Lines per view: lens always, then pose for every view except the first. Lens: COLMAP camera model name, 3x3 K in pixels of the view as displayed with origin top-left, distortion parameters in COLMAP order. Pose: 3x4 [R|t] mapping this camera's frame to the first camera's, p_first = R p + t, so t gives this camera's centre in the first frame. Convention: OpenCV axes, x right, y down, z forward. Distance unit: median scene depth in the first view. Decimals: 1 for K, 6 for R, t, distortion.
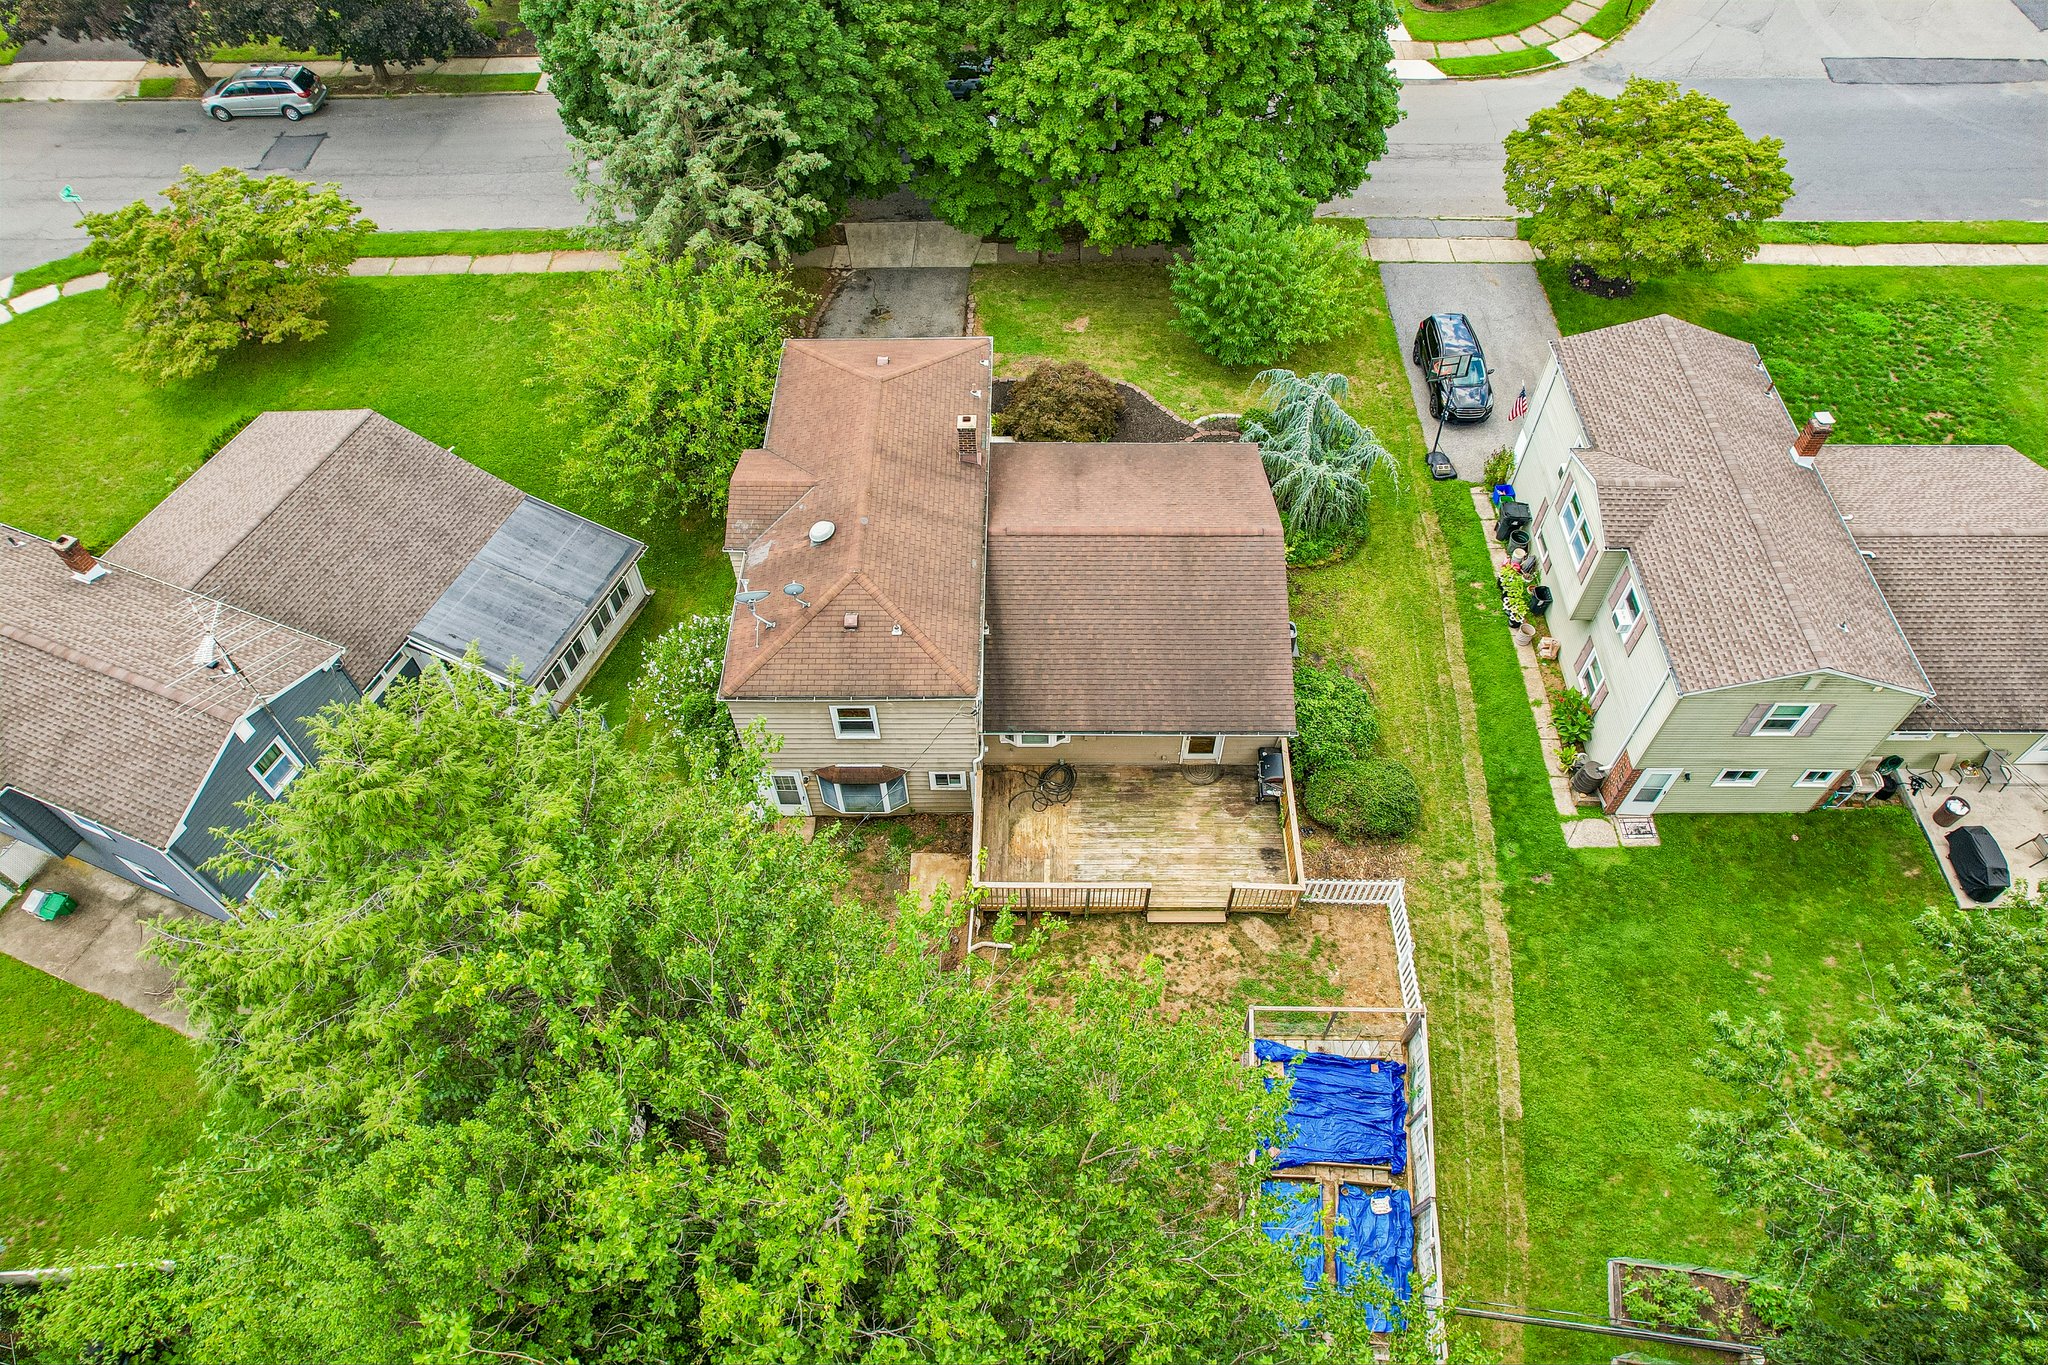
lens RADIAL K [[1315.6, 0, 1033.3], [0, 1315.6, 683.5], [0, 0, 1]] dist [-0.081674, 0.074855]
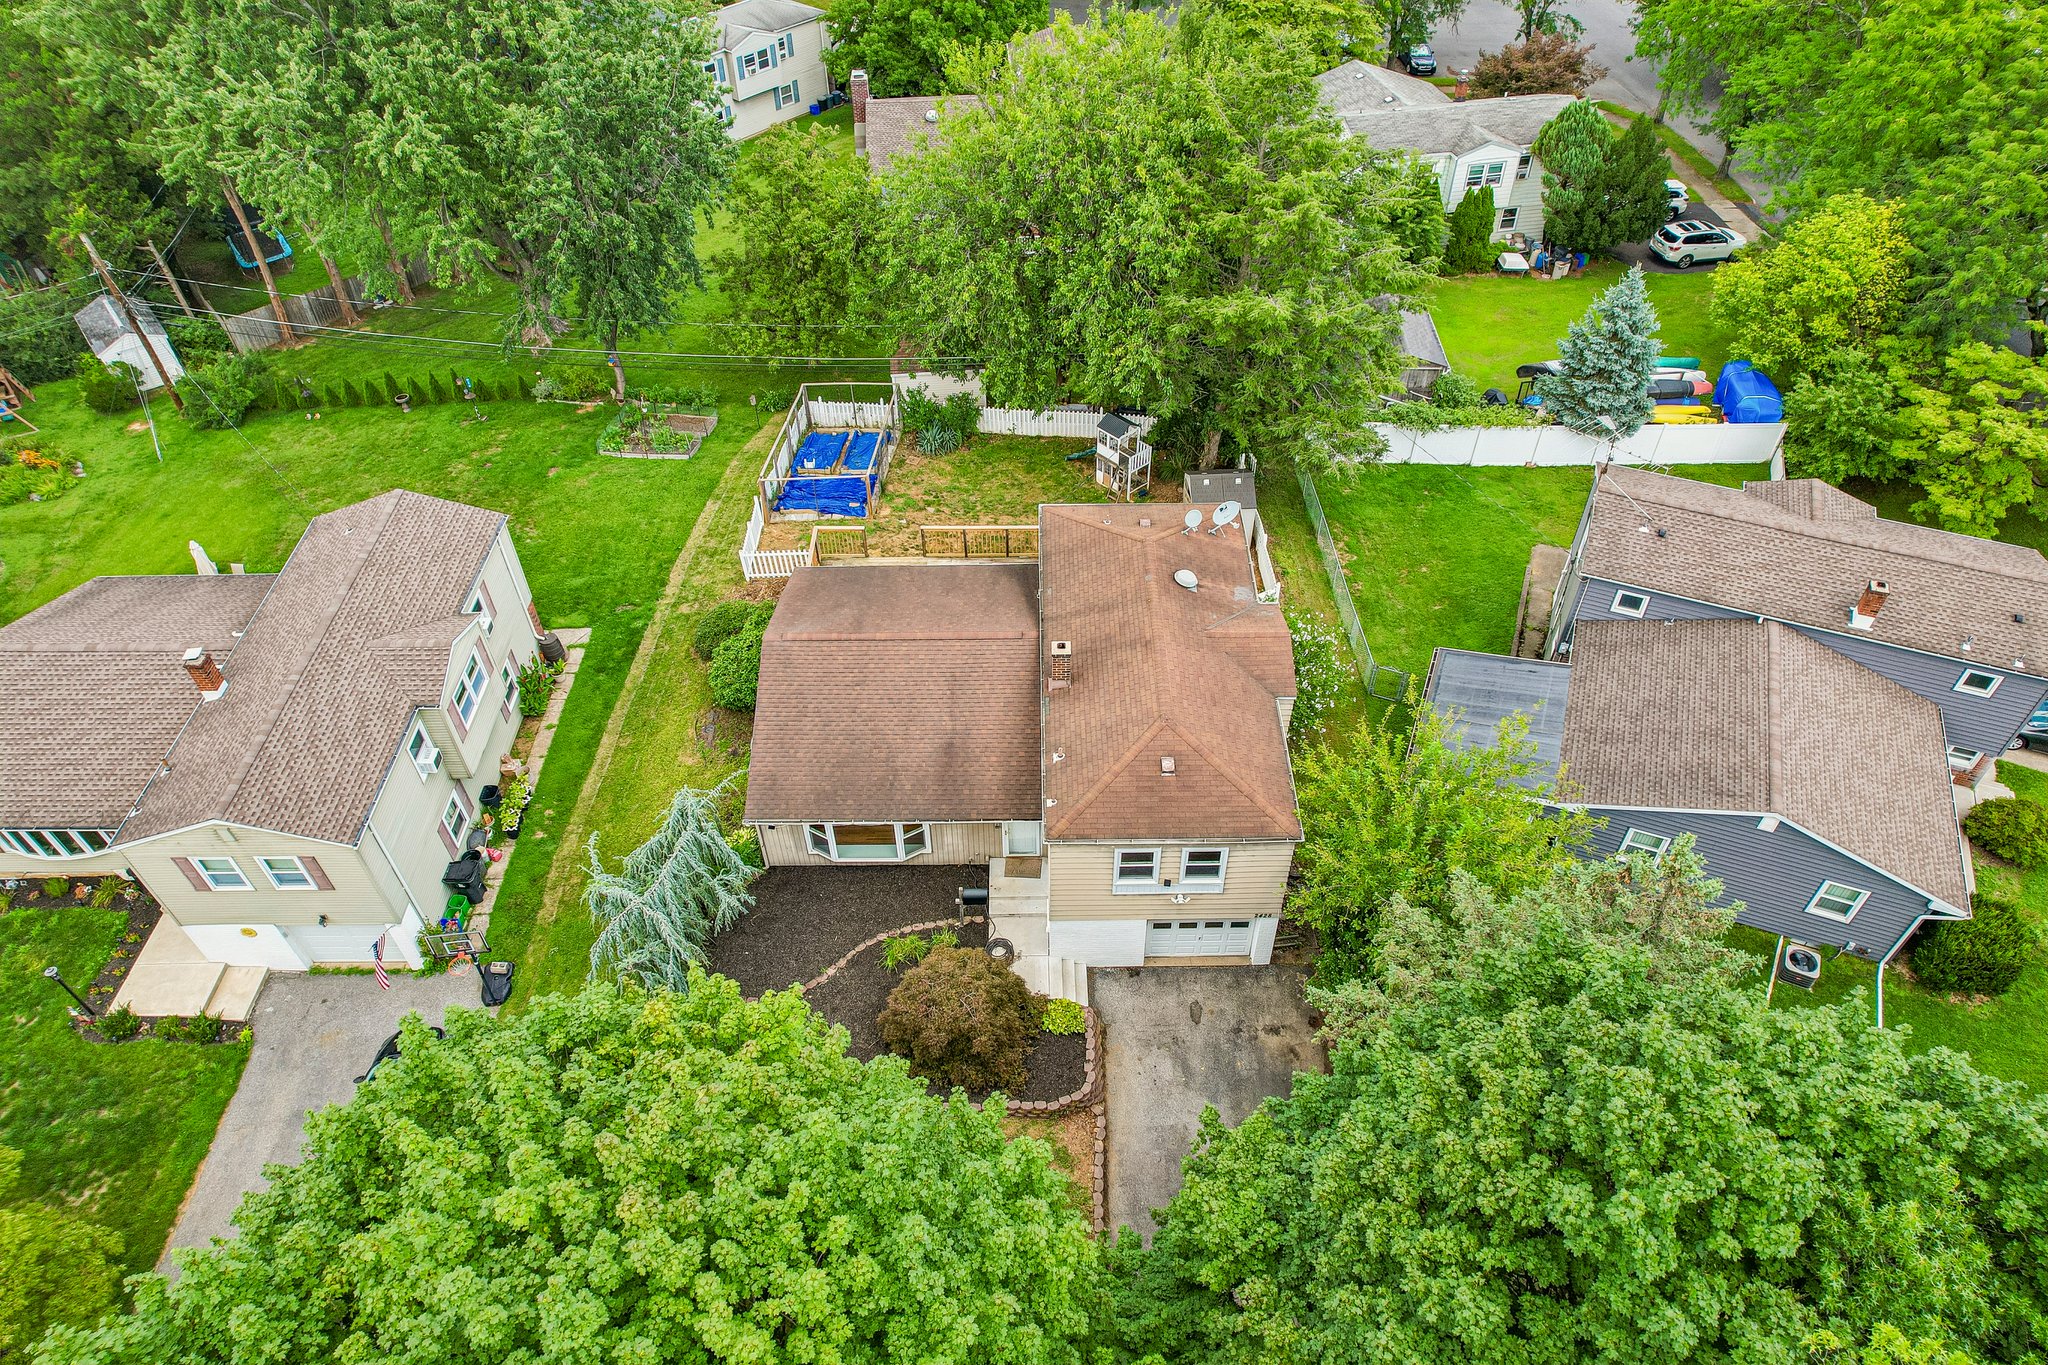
lens RADIAL K [[1315.6, 0, 1033.3], [0, 1315.6, 683.5], [0, 0, 1]] dist [-0.081674, 0.074855]
pose [[-0.999846, 0.016106, 0.006903, -0.031724], [0.004691, -0.133482, 0.991040, -1.020832], [0.016883, 0.990920, 0.133386, 0.776607]]
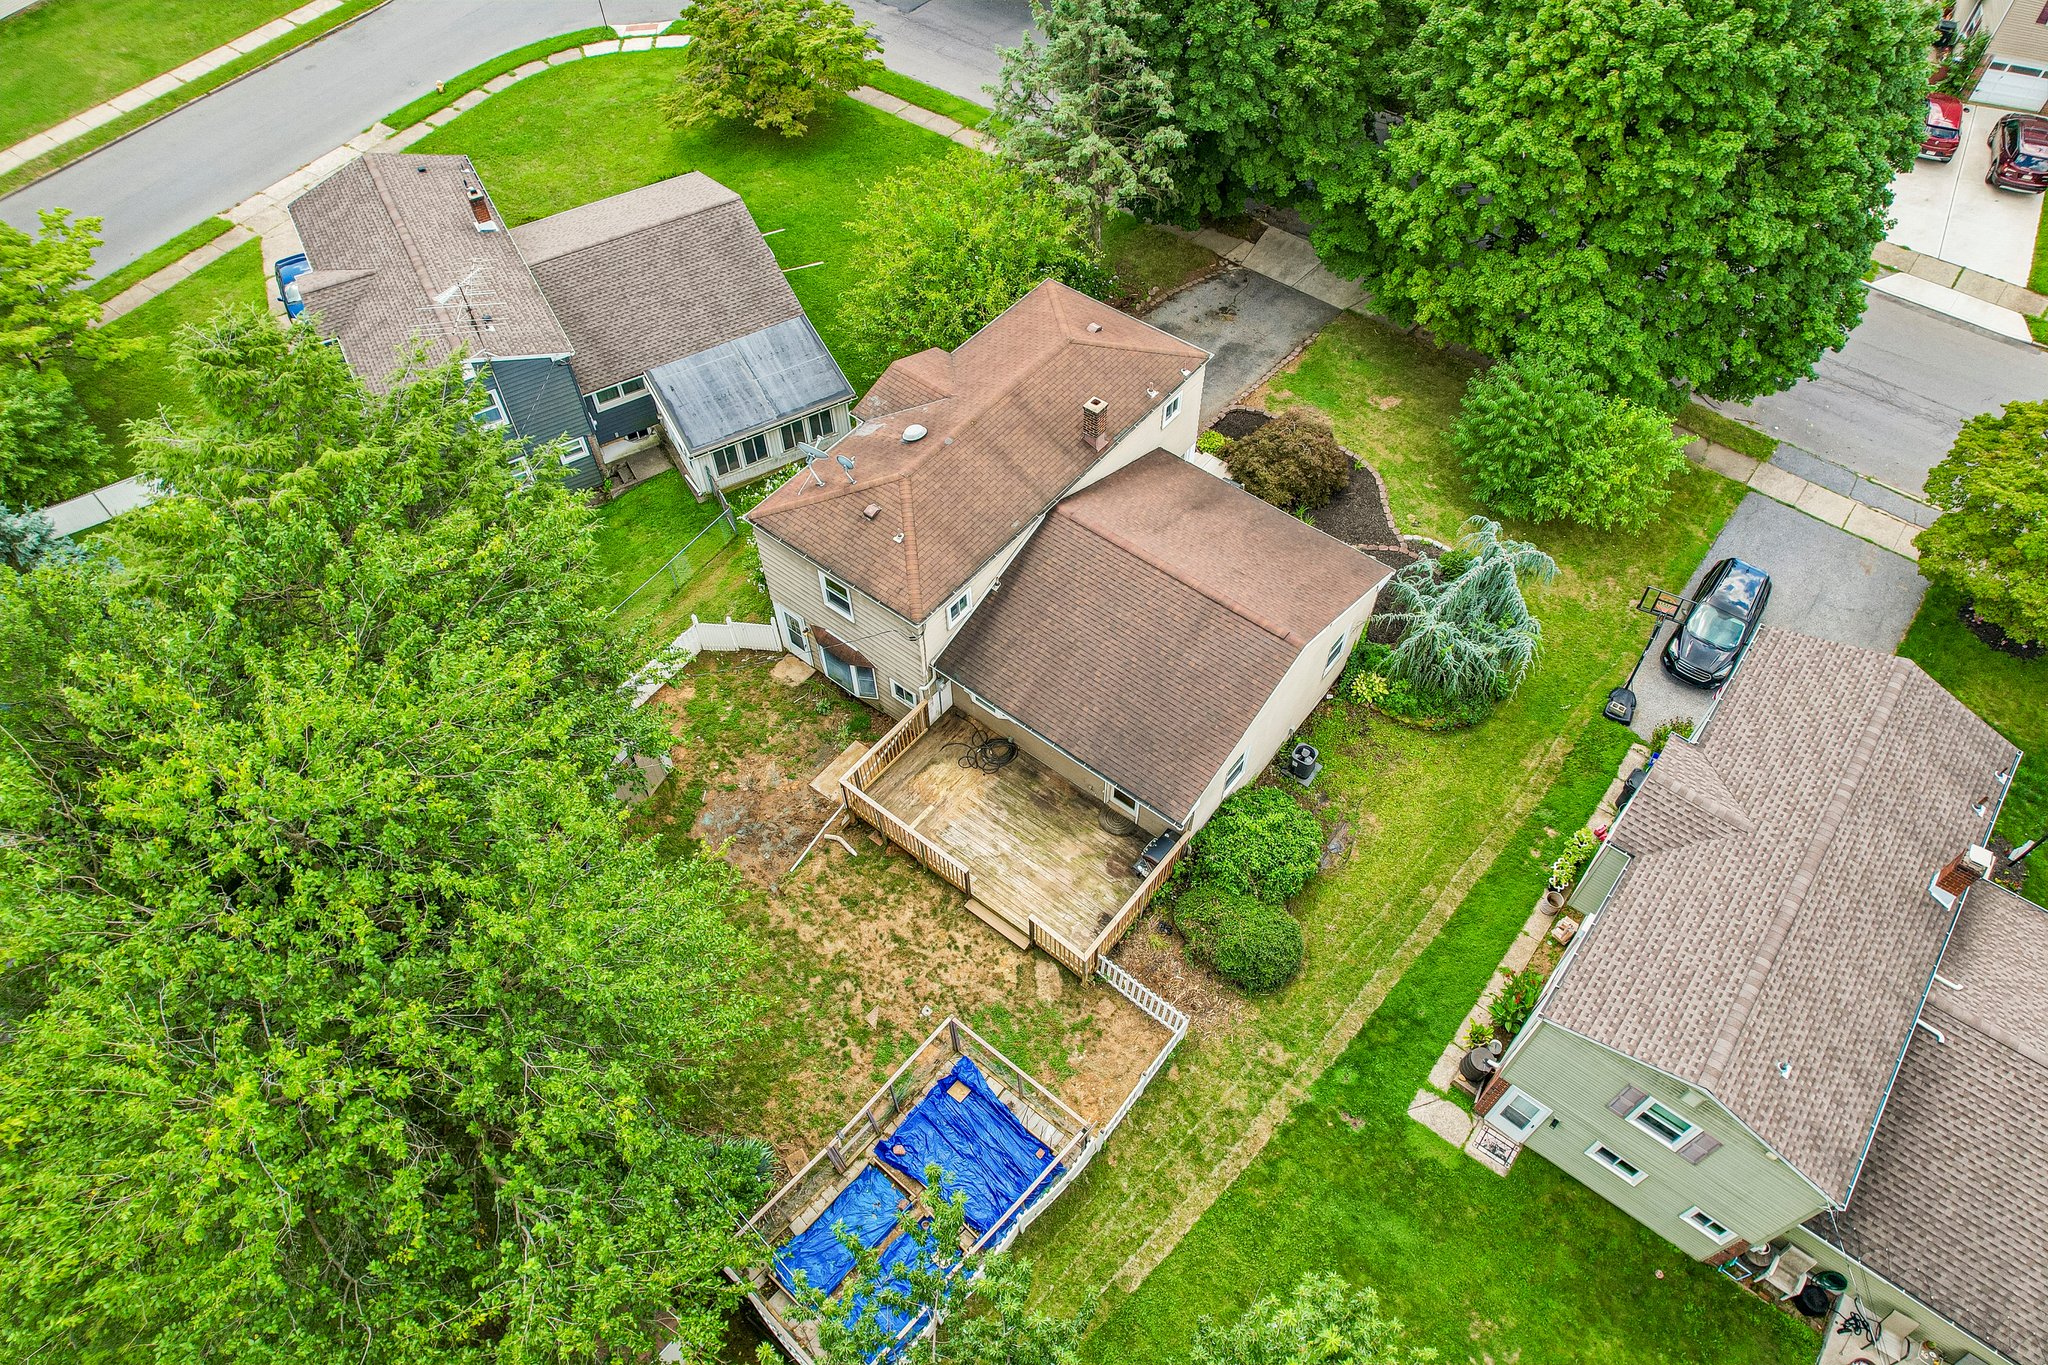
lens RADIAL K [[1316.6, 0, 1033.1], [0, 1316.6, 682.9], [0, 0, 1]] dist [-0.078536, 0.070454]
pose [[0.787215, 0.494166, -0.368907, 0.343792], [-0.493980, 0.863414, 0.102469, -0.080756], [0.369156, 0.101567, 0.923801, 0.049258]]
